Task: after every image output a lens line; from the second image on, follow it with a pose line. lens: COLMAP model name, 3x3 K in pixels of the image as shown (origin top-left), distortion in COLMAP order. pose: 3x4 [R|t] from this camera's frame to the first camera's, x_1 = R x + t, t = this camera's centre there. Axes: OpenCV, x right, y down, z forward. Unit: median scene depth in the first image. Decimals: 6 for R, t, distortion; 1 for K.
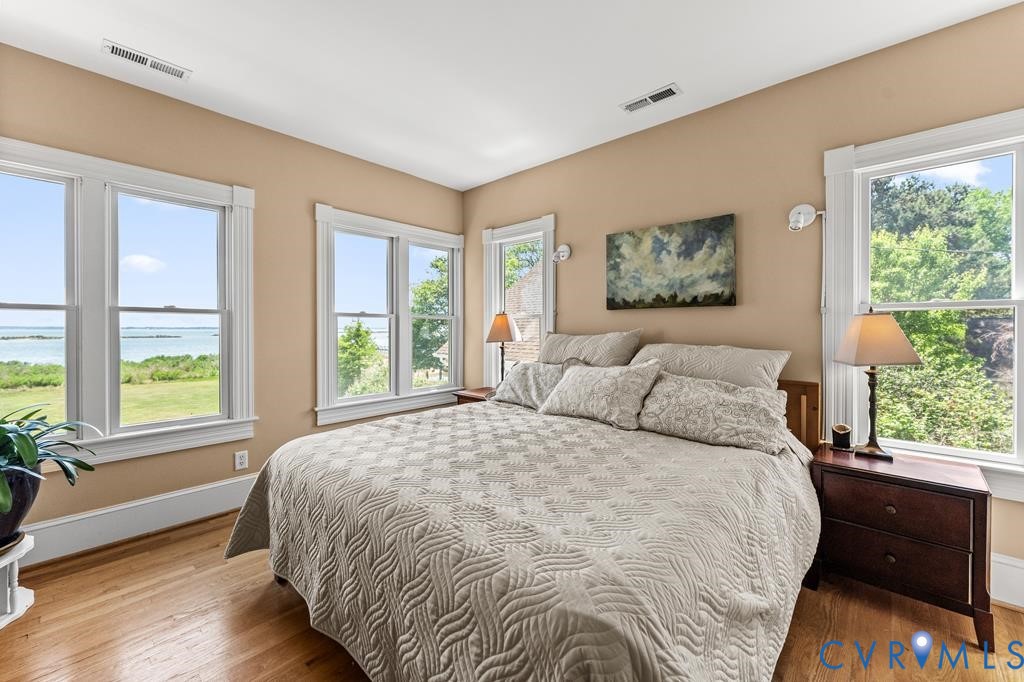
lens RADIAL K [[397.3, 0, 512.8], [0, 397.3, 333.7], [0, 0, 1]] dist [0.000156, 0.000004]
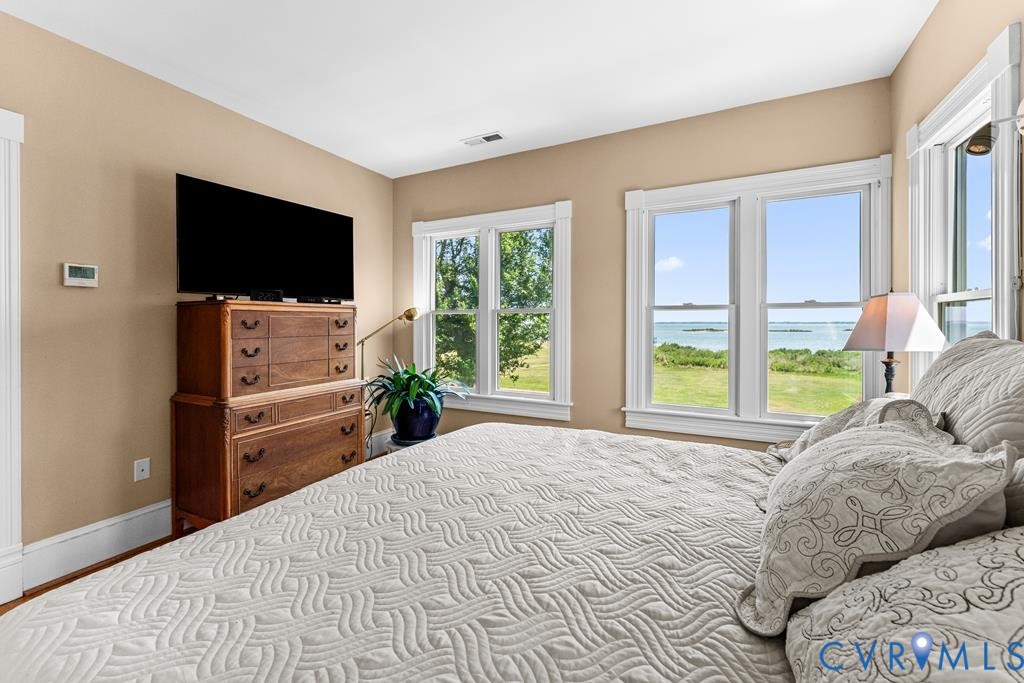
lens RADIAL K [[416.6, 0, 517.8], [0, 416.6, 325.6], [0, 0, 1]] dist [-0.000648, -0.000129]
pose [[0.275383, 0.003496, -0.961328, 0.343300], [-0.009799, 0.999952, 0.000829, -0.007134], [0.961285, 0.009192, 0.275404, 0.416667]]
